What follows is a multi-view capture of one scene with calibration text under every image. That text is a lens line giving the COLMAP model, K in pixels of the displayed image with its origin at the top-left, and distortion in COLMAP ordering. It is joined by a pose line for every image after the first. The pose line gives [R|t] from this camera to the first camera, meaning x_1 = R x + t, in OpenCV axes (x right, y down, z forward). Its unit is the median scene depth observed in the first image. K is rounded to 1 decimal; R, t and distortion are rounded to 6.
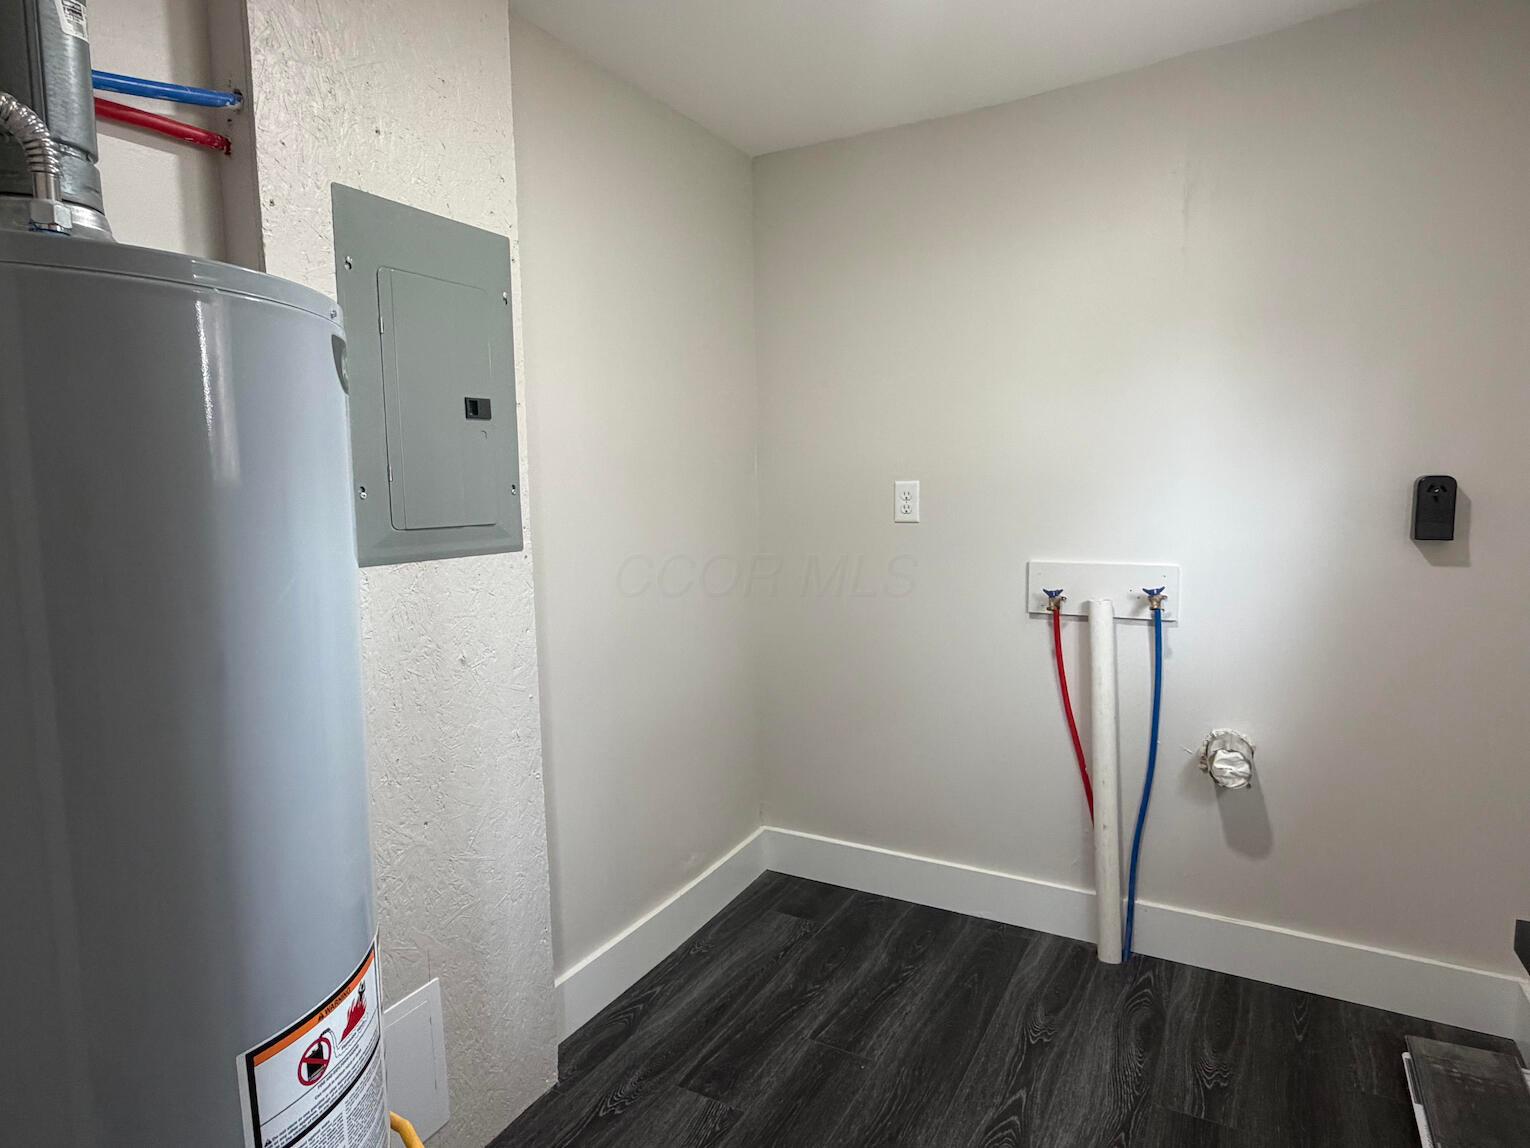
lens RADIAL K [[891.2, 0, 753.0], [0, 891.2, 581.6], [0, 0, 1]] dist [-0.000878, -0.000391]
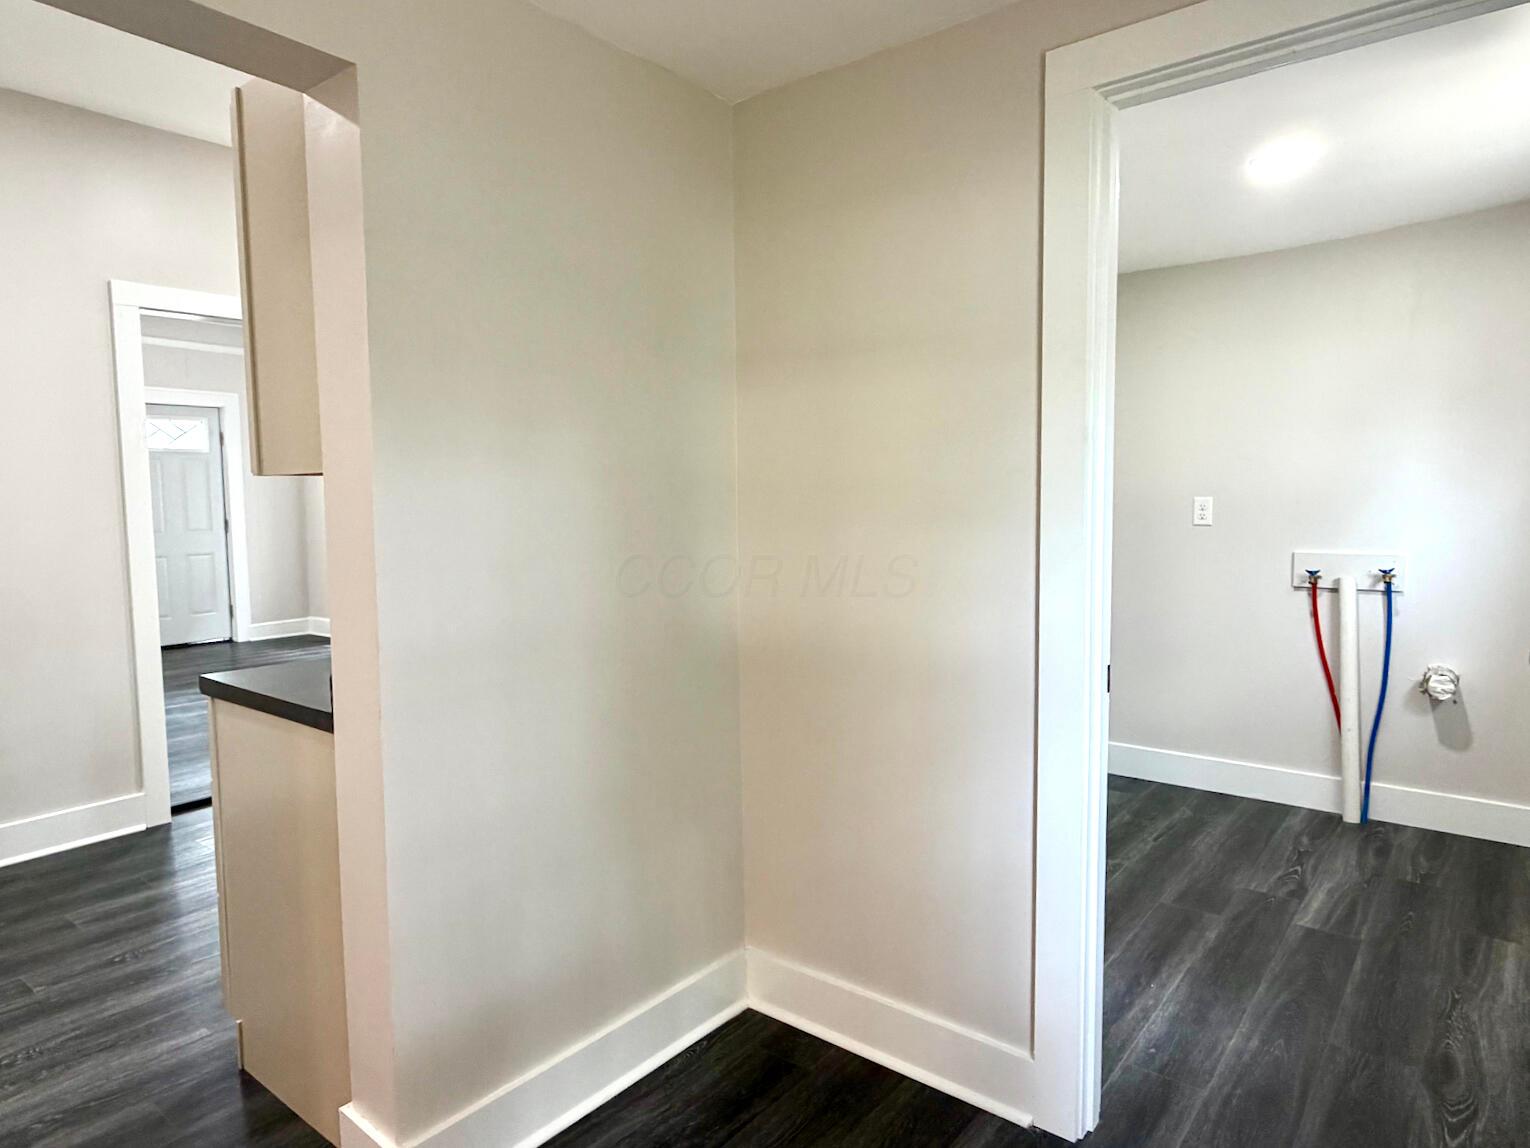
lens RADIAL K [[922.5, 0, 765.0], [0, 922.5, 574.0], [0, 0, 1]] dist [-0.002472, -0.000385]
pose [[0.986608, 0.019199, -0.161974, -0.328239], [-0.023225, 0.999466, -0.022998, 0.073755], [0.161445, 0.026452, 0.986527, -0.692959]]
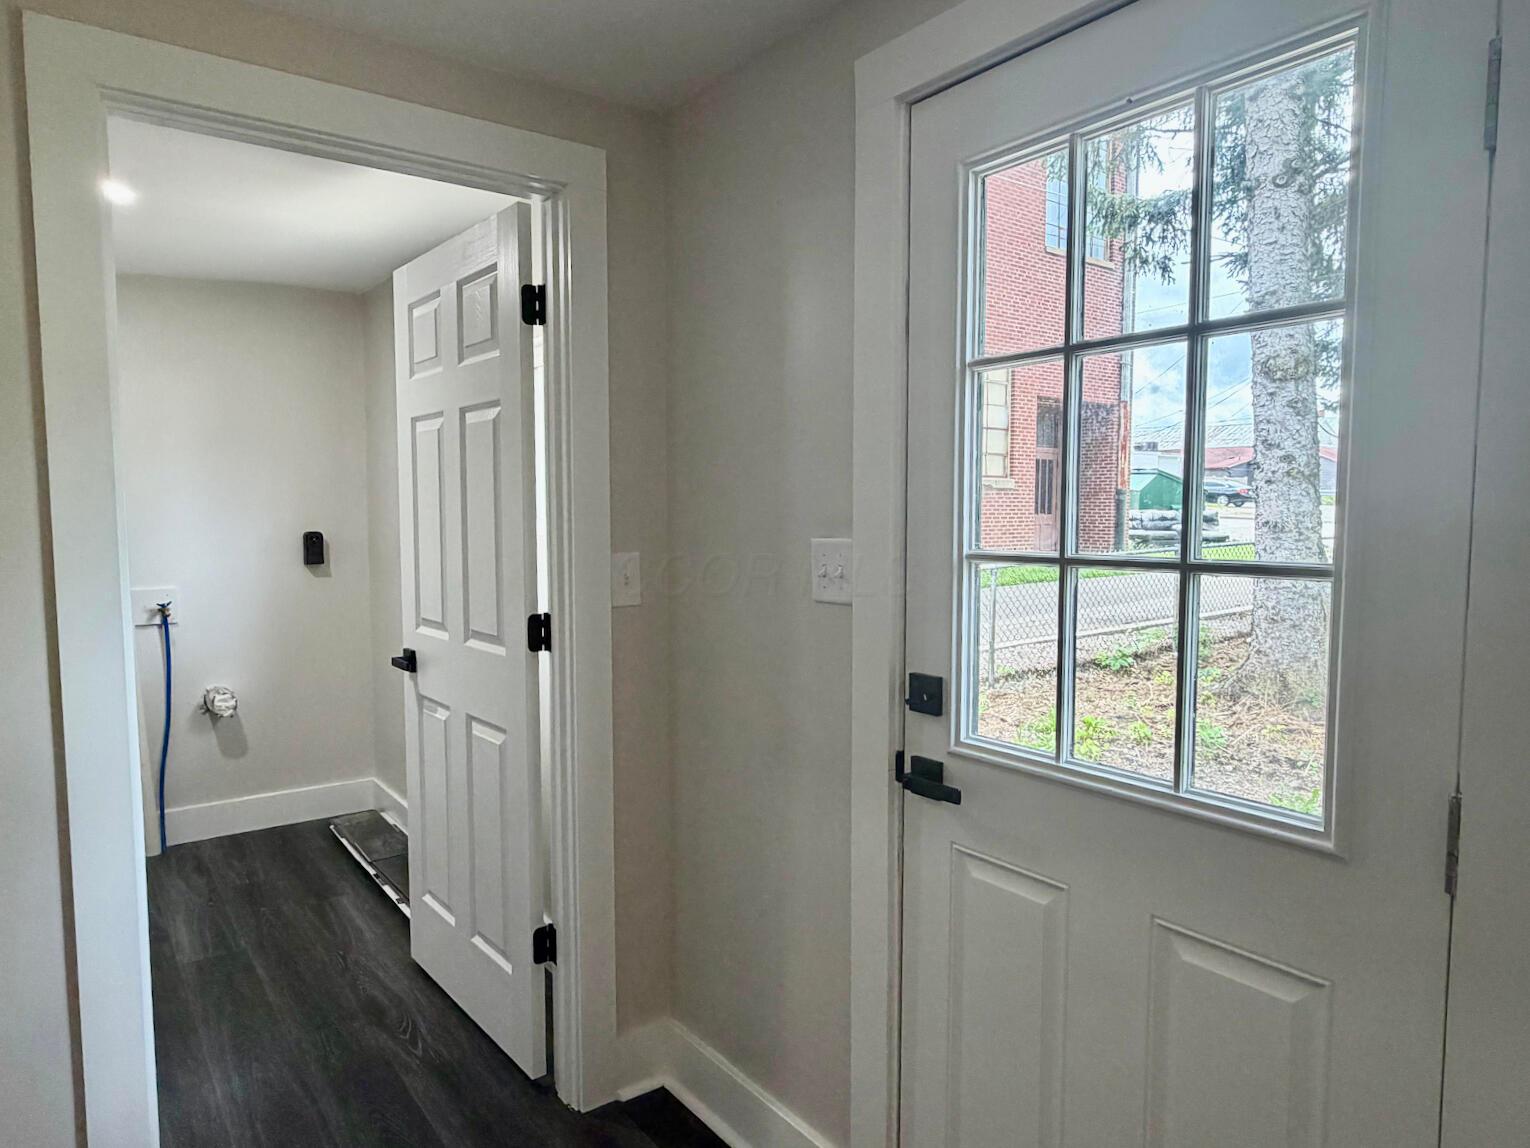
lens RADIAL K [[922.5, 0, 765.0], [0, 922.5, 574.0], [0, 0, 1]] dist [-0.002472, -0.000385]
pose [[0.383750, -0.053109, 0.921909, -0.617469], [0.096293, 0.995204, 0.017249, 0.029714], [-0.918403, 0.082154, 0.387023, -0.588826]]
